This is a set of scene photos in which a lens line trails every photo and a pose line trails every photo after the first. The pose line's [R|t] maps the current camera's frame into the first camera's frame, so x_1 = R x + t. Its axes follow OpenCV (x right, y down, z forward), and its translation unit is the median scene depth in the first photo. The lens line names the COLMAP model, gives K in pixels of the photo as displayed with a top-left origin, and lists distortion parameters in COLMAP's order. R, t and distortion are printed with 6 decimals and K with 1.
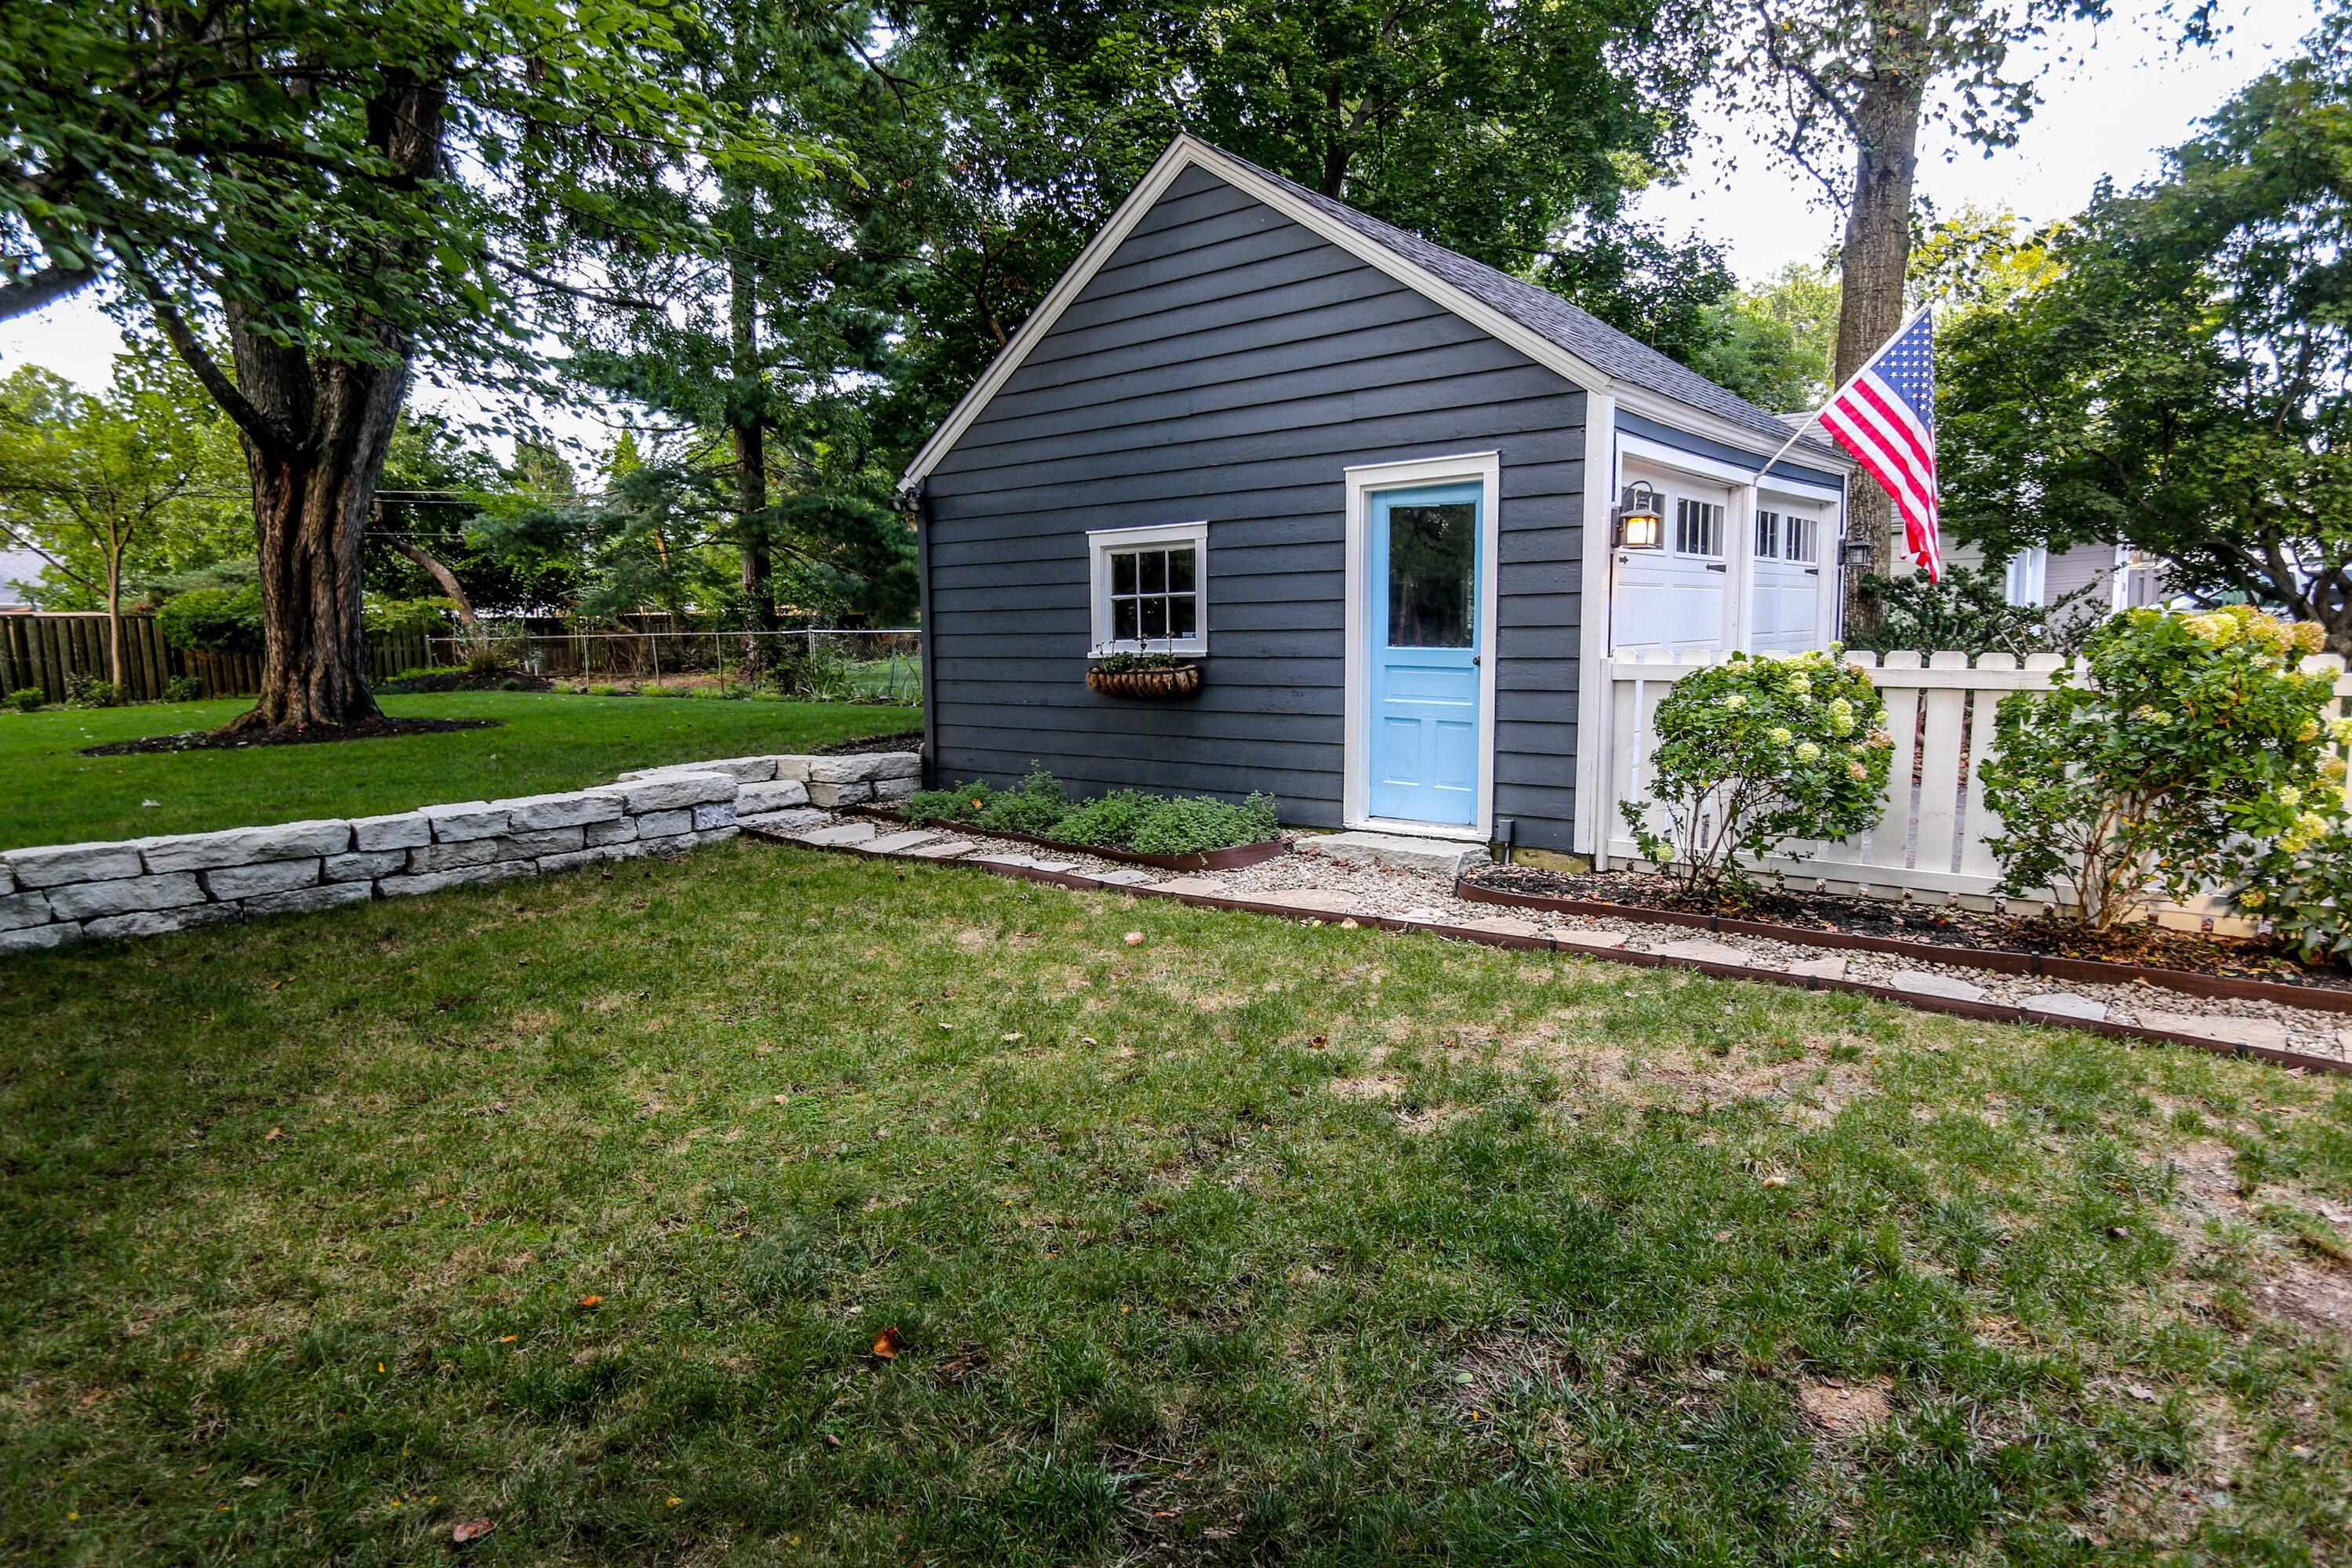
lens RADIAL K [[1289.4, 0, 1185.8], [0, 1289.4, 789.3], [0, 0, 1]] dist [-0.013948, 0.001159]
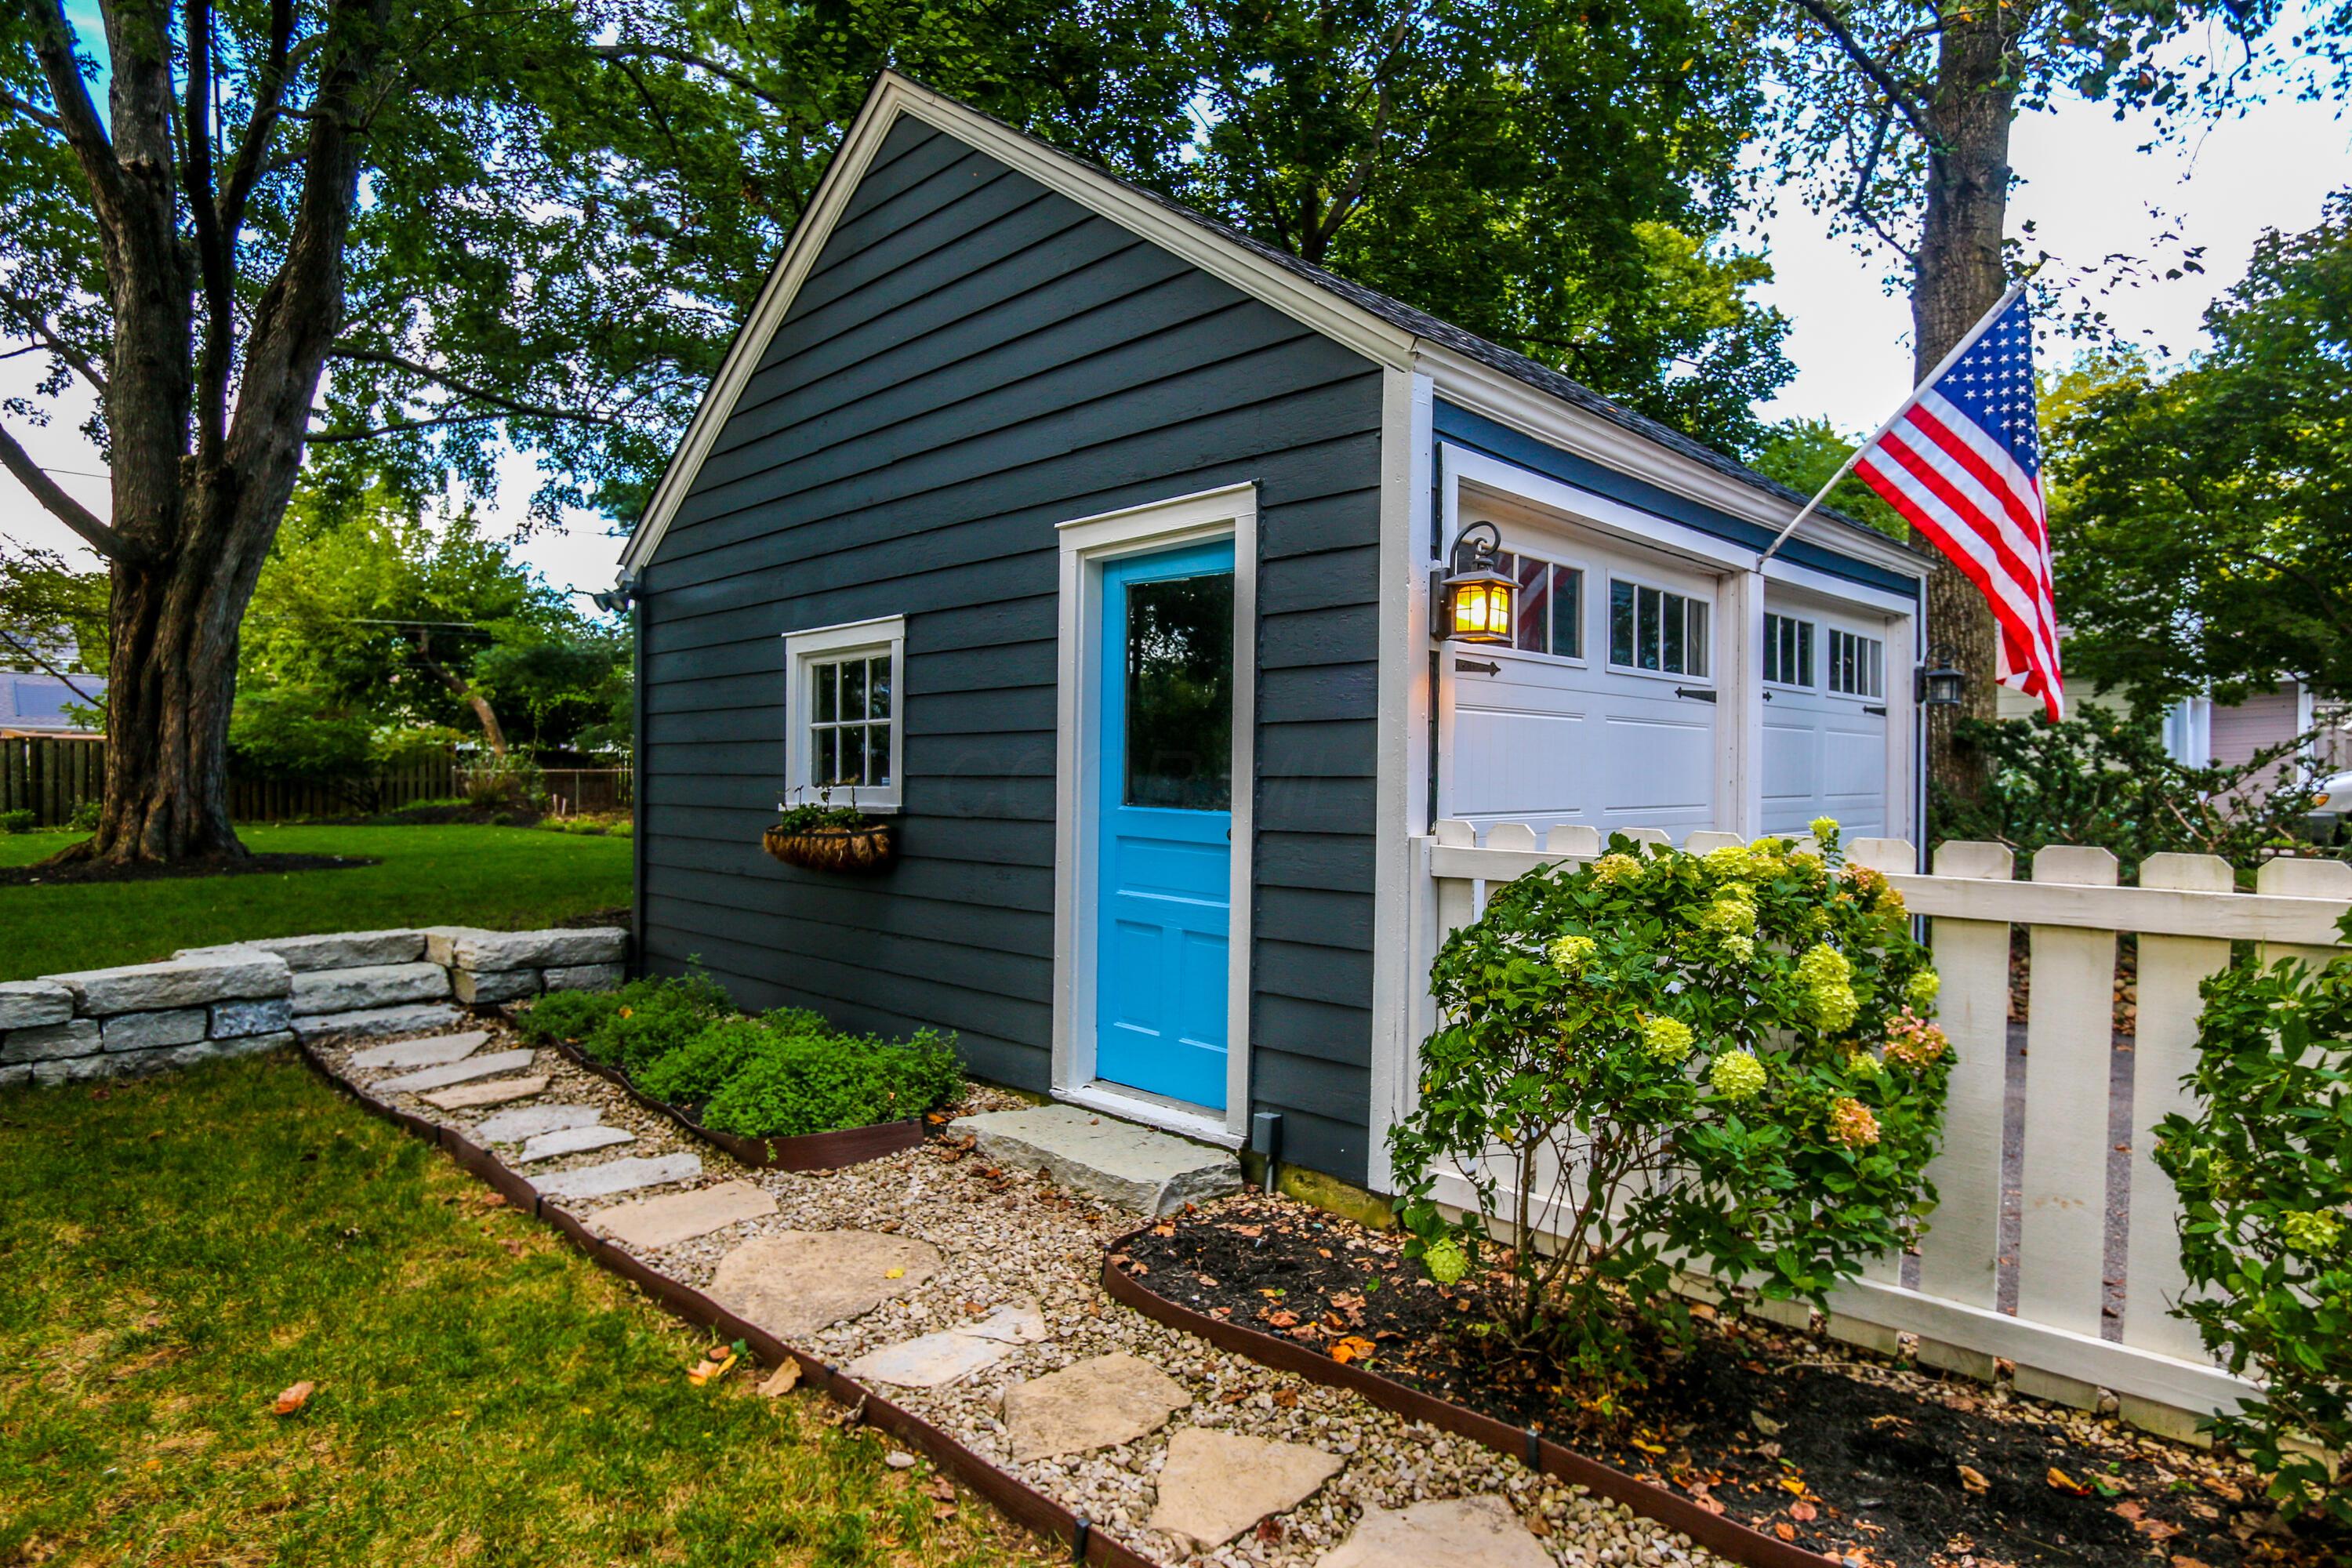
lens RADIAL K [[1289.4, 0, 1159.4], [0, 1289.4, 786.7], [0, 0, 1]] dist [-0.013948, 0.001159]
pose [[0.995070, 0.022159, -0.096670, 0.212831], [-0.033197, 0.992912, -0.114118, -0.044826], [0.093456, 0.116764, 0.988753, 0.349315]]
